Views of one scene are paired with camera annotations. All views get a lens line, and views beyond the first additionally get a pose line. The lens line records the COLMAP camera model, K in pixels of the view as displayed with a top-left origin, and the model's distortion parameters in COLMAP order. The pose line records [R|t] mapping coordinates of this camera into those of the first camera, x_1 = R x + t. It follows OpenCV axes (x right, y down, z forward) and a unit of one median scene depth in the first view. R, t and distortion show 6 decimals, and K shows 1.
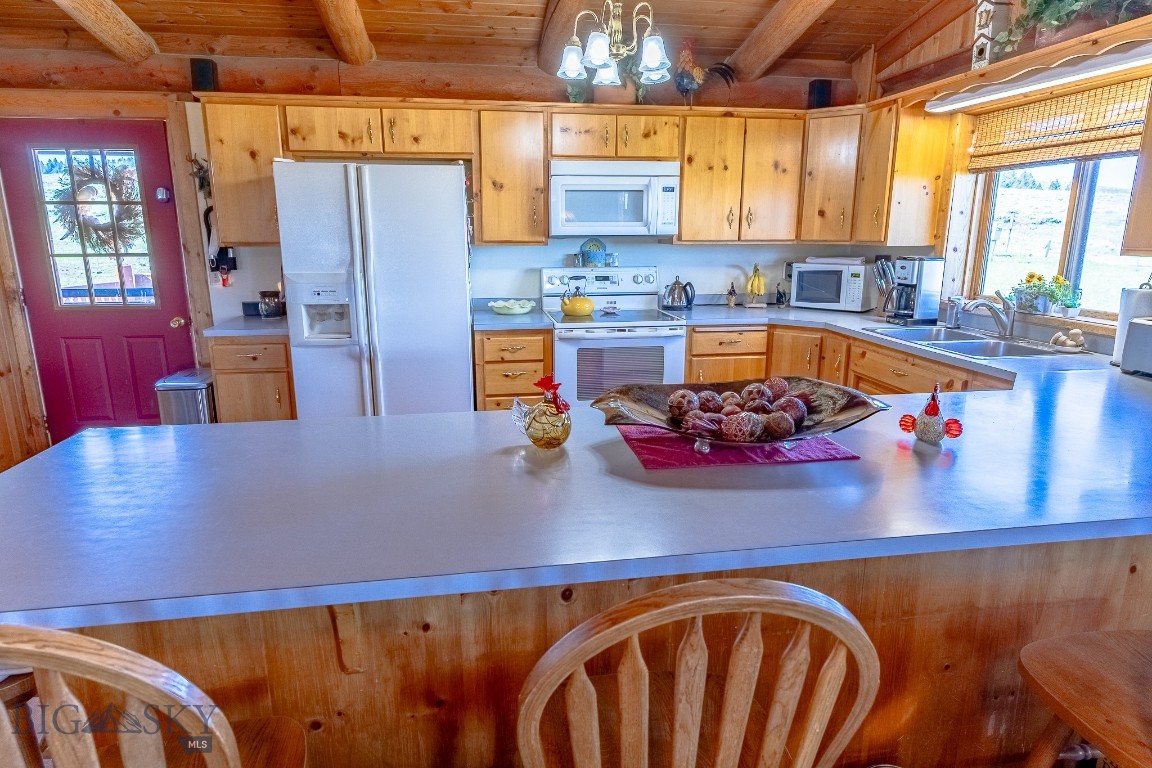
lens RADIAL K [[673.8, 0, 583.4], [0, 673.8, 381.5], [0, 0, 1]] dist [-0.000544, 0.005790]
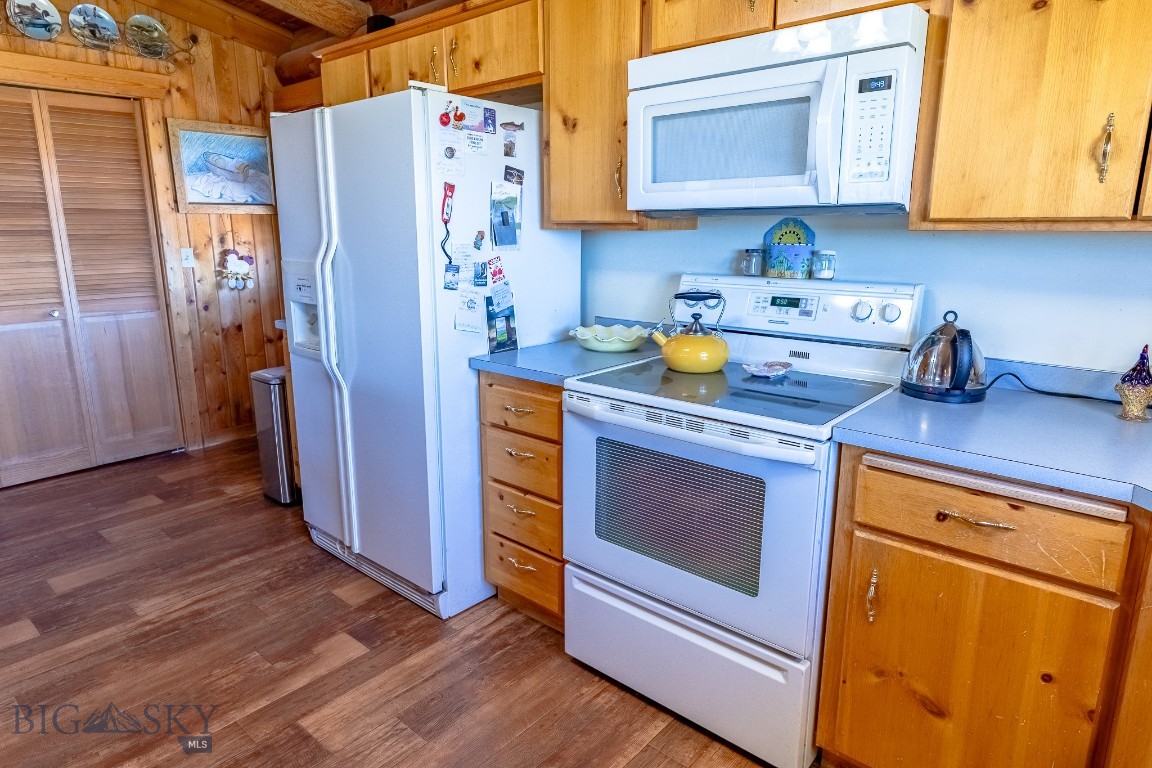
lens RADIAL K [[673.8, 0, 586.2], [0, 673.8, 379.2], [0, 0, 1]] dist [-0.000544, 0.005790]
pose [[0.640553, 0.168749, -0.749143, 0.333129], [-0.171442, 0.982359, 0.074691, -0.120135], [0.748531, 0.080591, 0.658184, 0.633264]]
